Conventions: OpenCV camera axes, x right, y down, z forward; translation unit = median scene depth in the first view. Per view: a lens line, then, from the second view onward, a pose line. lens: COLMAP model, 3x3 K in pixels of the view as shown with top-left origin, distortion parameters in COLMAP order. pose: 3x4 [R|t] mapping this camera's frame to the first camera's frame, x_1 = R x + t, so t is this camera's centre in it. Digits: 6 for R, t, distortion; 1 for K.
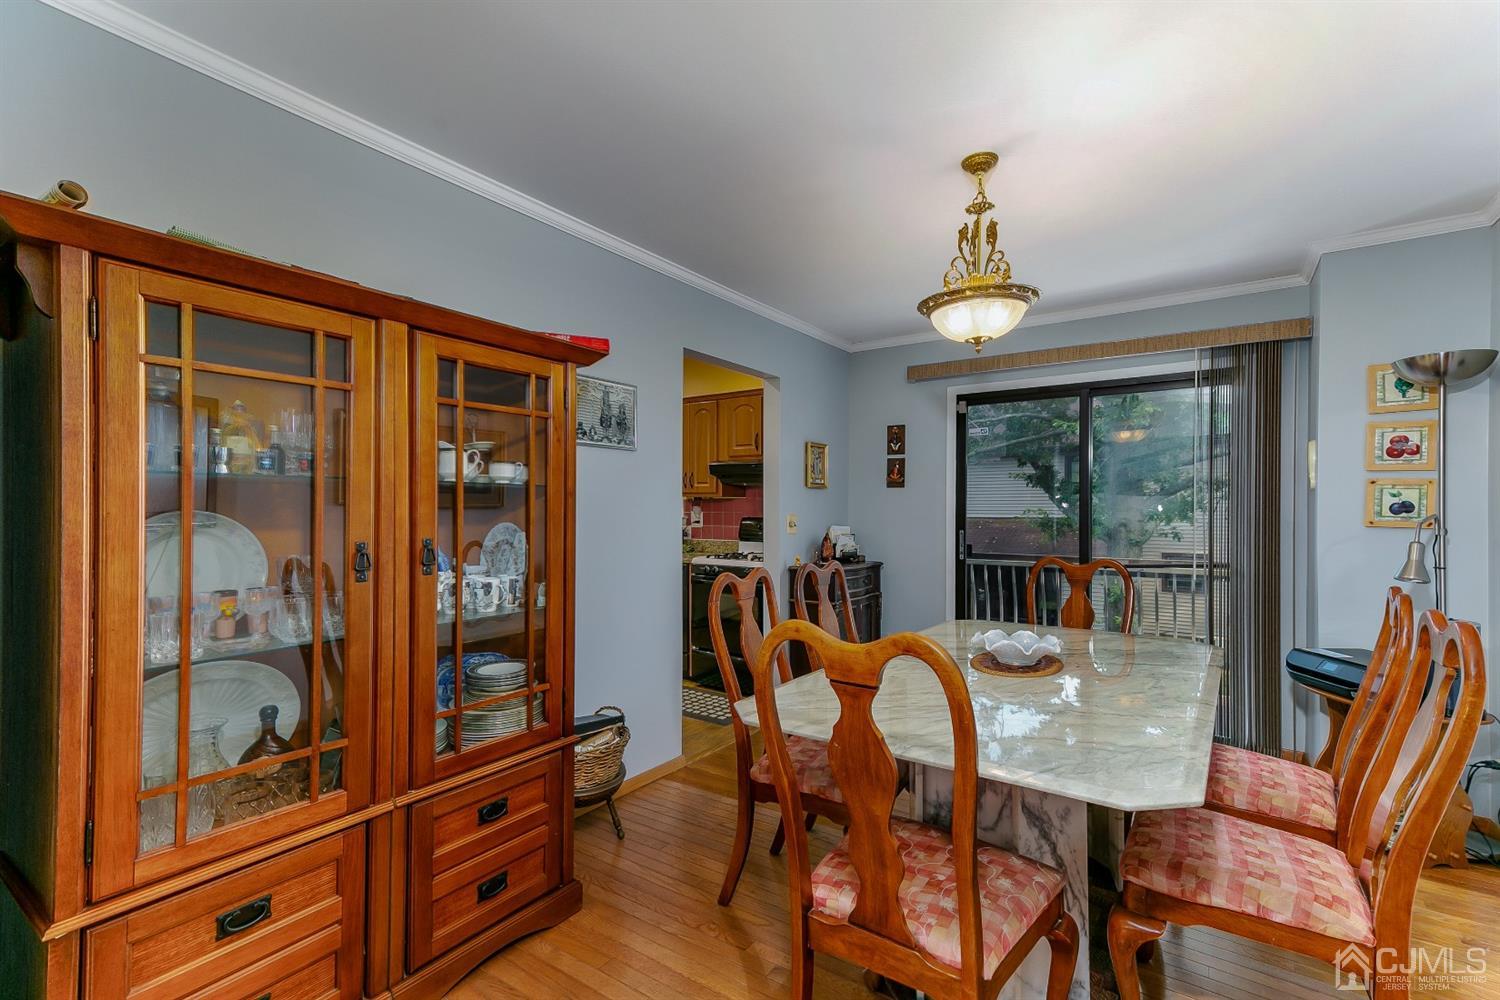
lens RADIAL K [[670.7, 0, 752.0], [0, 670.7, 509.8], [0, 0, 1]] dist [0.014308, -0.000605]
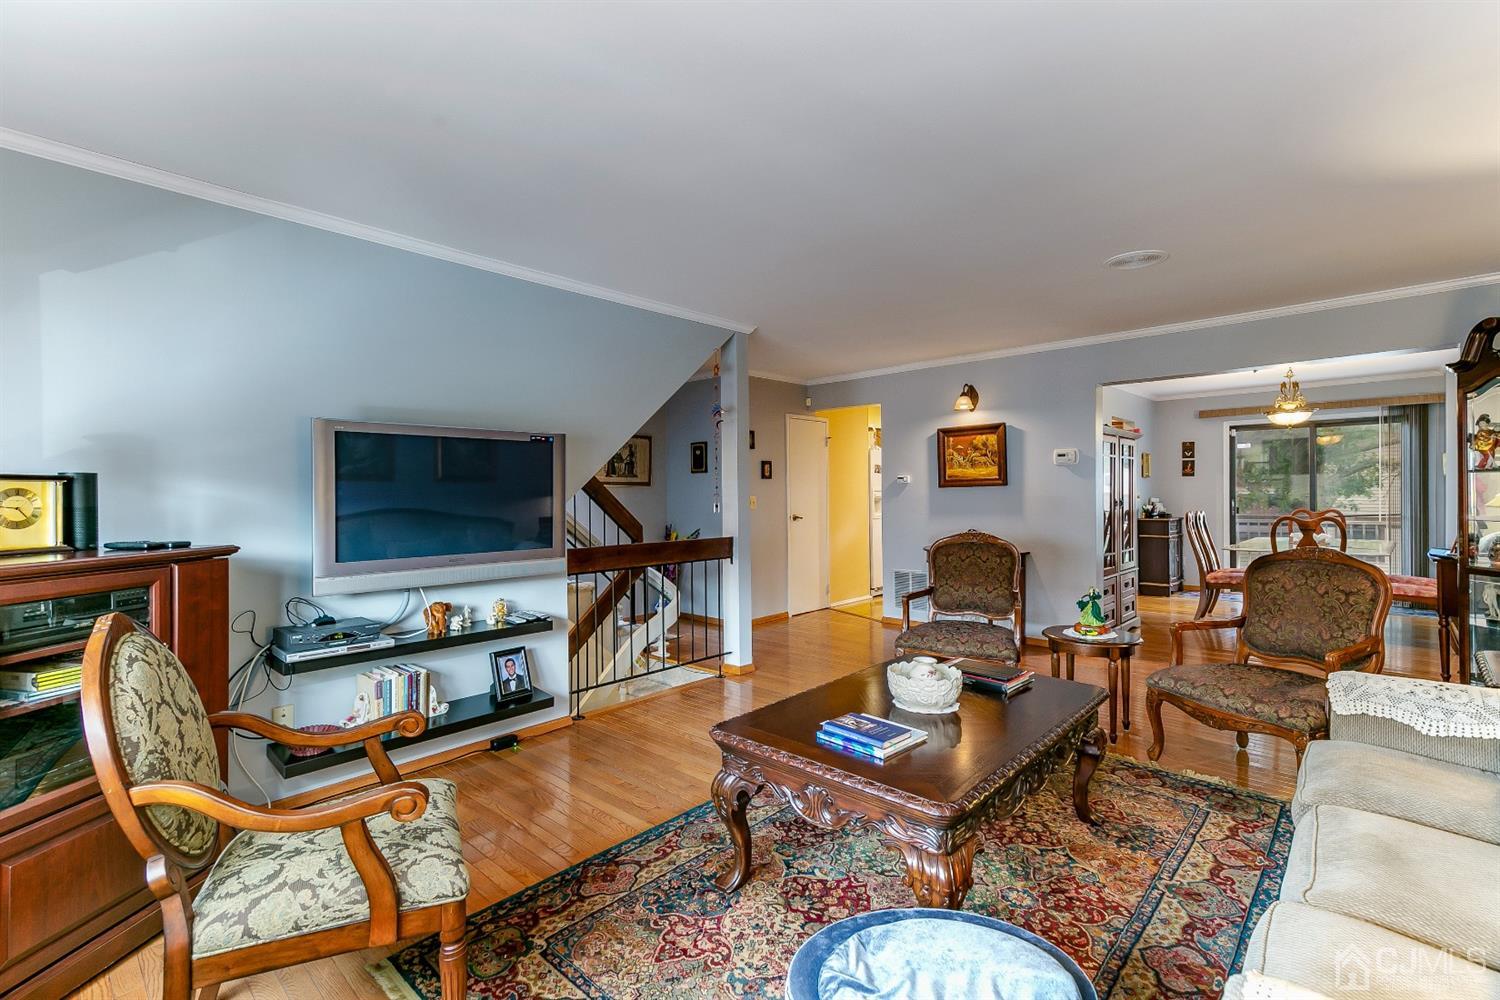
lens RADIAL K [[670.7, 0, 749.2], [0, 670.7, 486.8], [0, 0, 1]] dist [0.014308, -0.000605]
pose [[0.991989, -0.008495, -0.126041, -0.766720], [0.007912, 0.999956, -0.005124, -0.006103], [0.126079, 0.004086, 0.992012, -0.995588]]
